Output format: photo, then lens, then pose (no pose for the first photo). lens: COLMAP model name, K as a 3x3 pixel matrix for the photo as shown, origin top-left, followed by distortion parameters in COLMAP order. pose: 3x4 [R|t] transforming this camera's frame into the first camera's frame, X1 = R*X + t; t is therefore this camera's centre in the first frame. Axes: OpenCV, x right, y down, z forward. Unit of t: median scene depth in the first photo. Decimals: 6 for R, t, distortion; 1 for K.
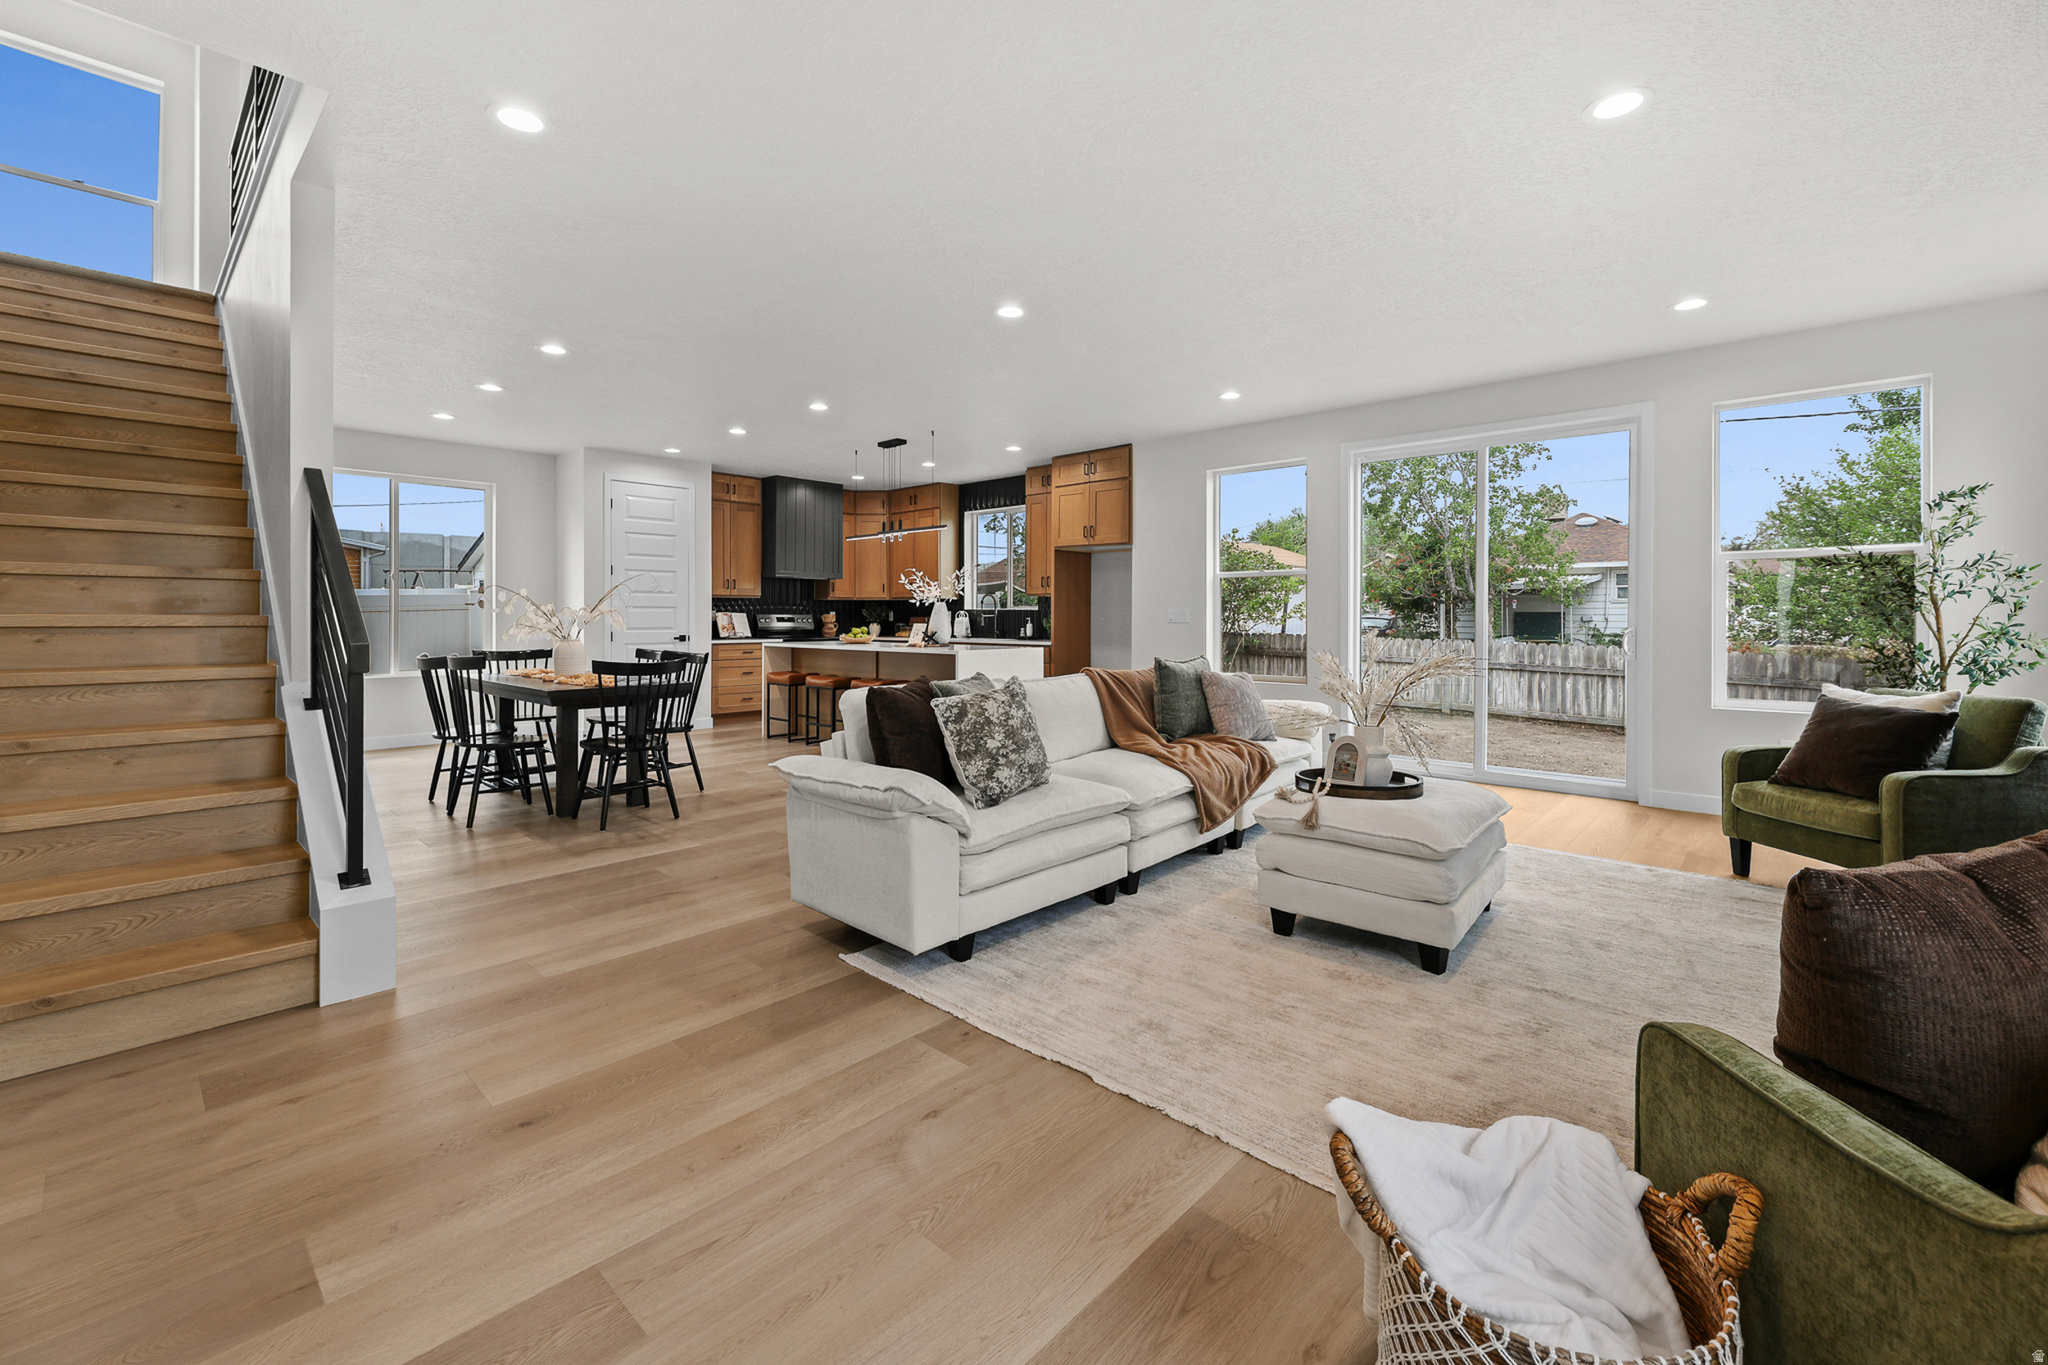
lens RADIAL K [[870.0, 0, 1016.4], [0, 870.0, 640.6], [0, 0, 1]] dist [-0.001013, -0.001104]
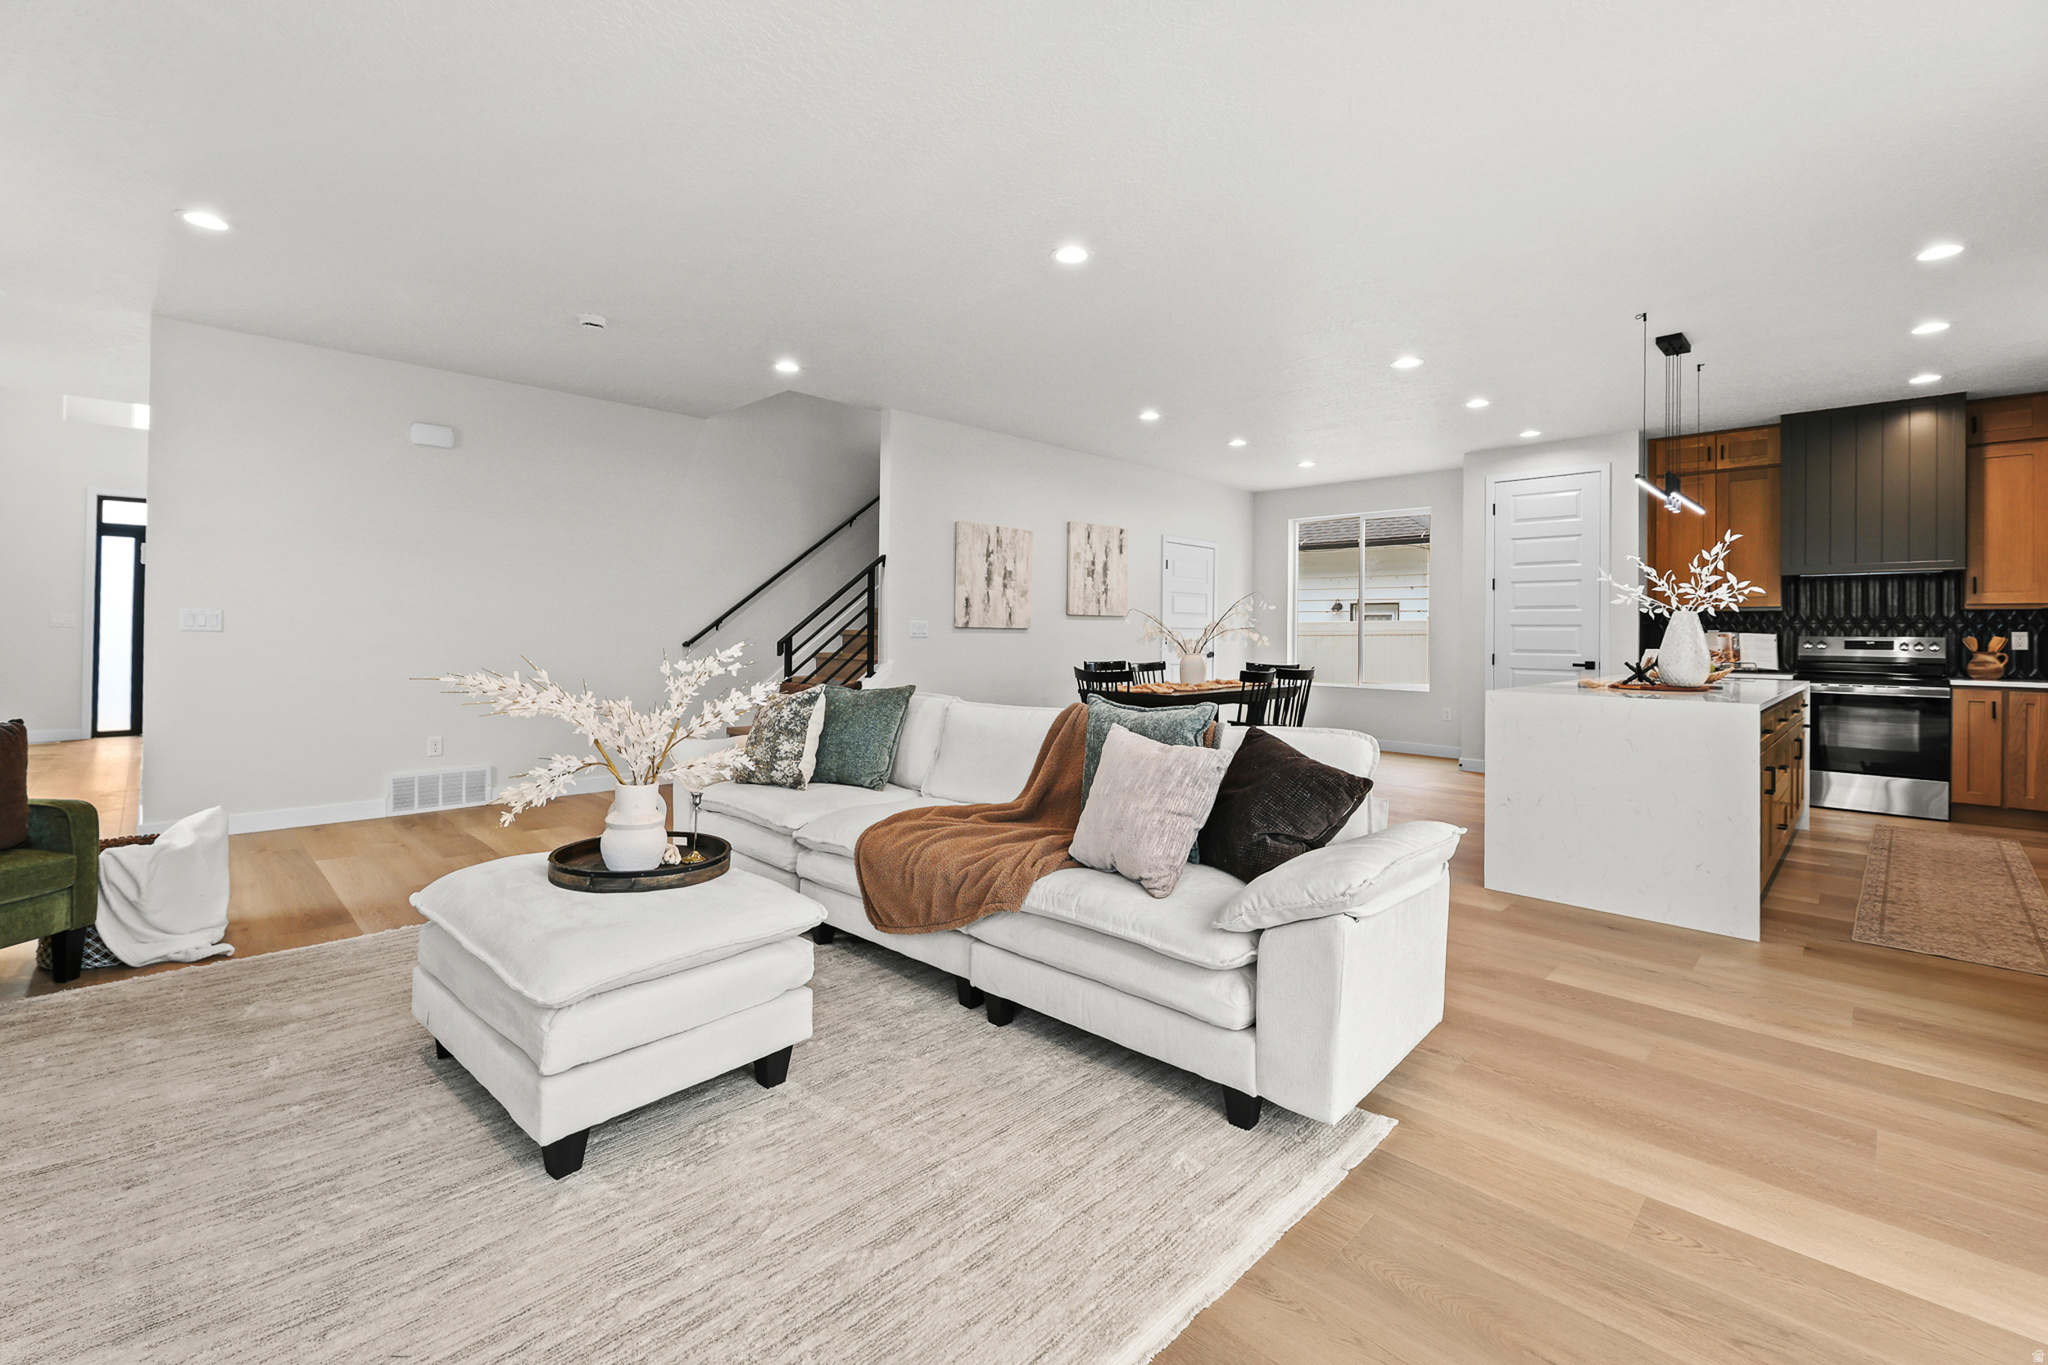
lens RADIAL K [[870.0, 0, 1016.4], [0, 870.0, 640.6], [0, 0, 1]] dist [-0.001013, -0.001104]
pose [[-0.014217, 0.007851, -0.999868, 0.375250], [-0.035929, 0.999319, 0.008358, -0.012078], [0.999253, 0.036043, -0.013925, 0.467817]]
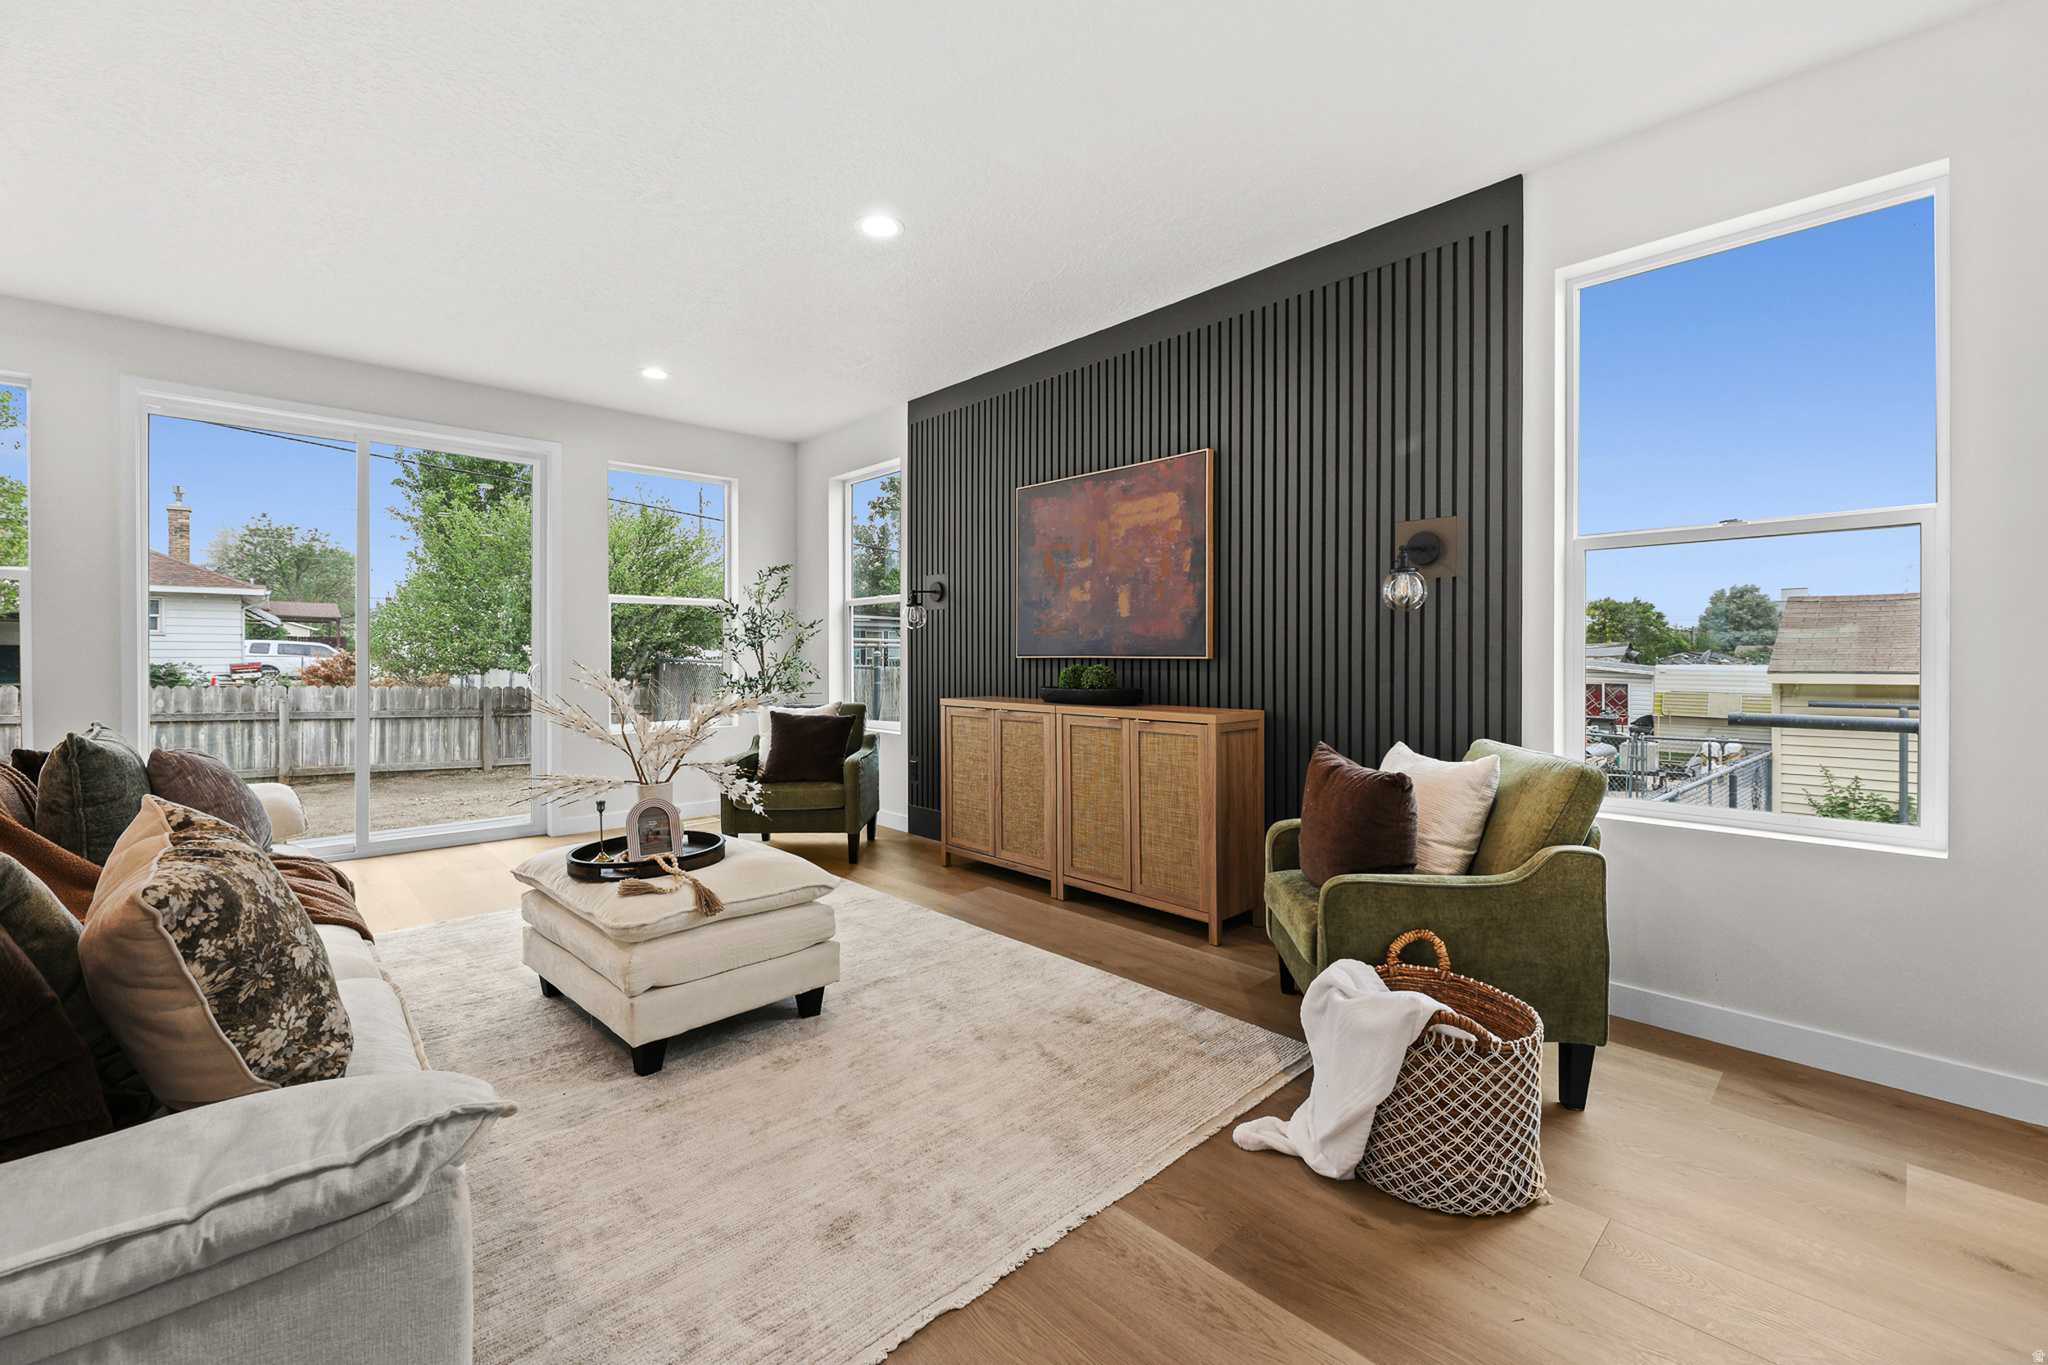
lens RADIAL K [[854.9, 0, 1030.3], [0, 854.9, 660.7], [0, 0, 1]] dist [0.002055, 0.000743]
pose [[0.044474, -0.008682, 0.998973, -0.148501], [0.025502, 0.999646, 0.007553, -0.006189], [-0.998685, 0.025140, 0.044680, 0.221624]]
